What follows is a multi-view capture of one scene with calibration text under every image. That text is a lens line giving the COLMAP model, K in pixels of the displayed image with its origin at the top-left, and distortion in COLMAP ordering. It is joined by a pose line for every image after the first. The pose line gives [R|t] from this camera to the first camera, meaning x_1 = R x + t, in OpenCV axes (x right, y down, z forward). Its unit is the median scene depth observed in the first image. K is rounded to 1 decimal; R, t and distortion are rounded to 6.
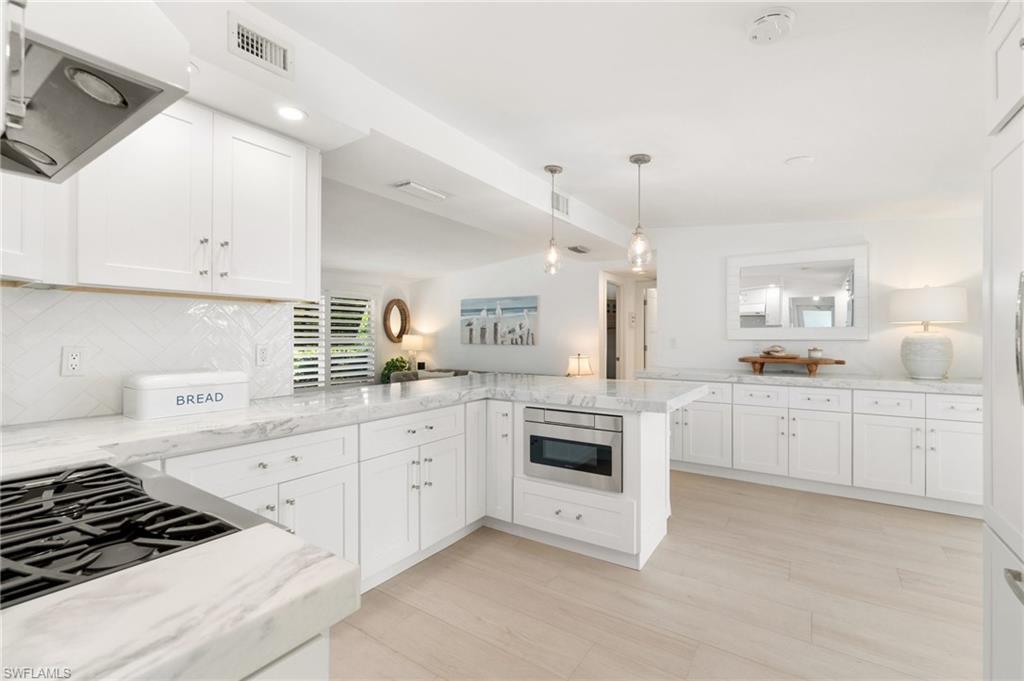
lens RADIAL K [[447.0, 0, 512.5], [0, 447.0, 334.0], [0, 0, 1]] dist [0.001435, 0.000191]
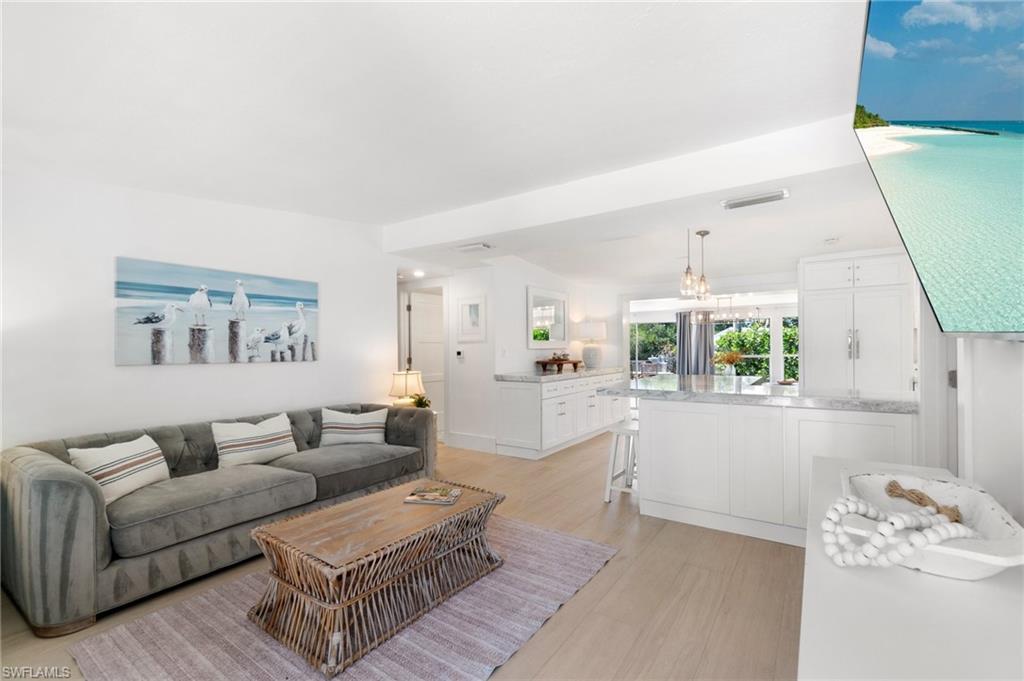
lens RADIAL K [[447.0, 0, 510.9], [0, 447.0, 349.7], [0, 0, 1]] dist [0.001435, 0.000191]
pose [[0.013896, -0.000618, 0.999903, -0.555536], [0.004796, 0.999988, 0.000551, 0.009717], [-0.999892, 0.004788, 0.013899, 0.689930]]
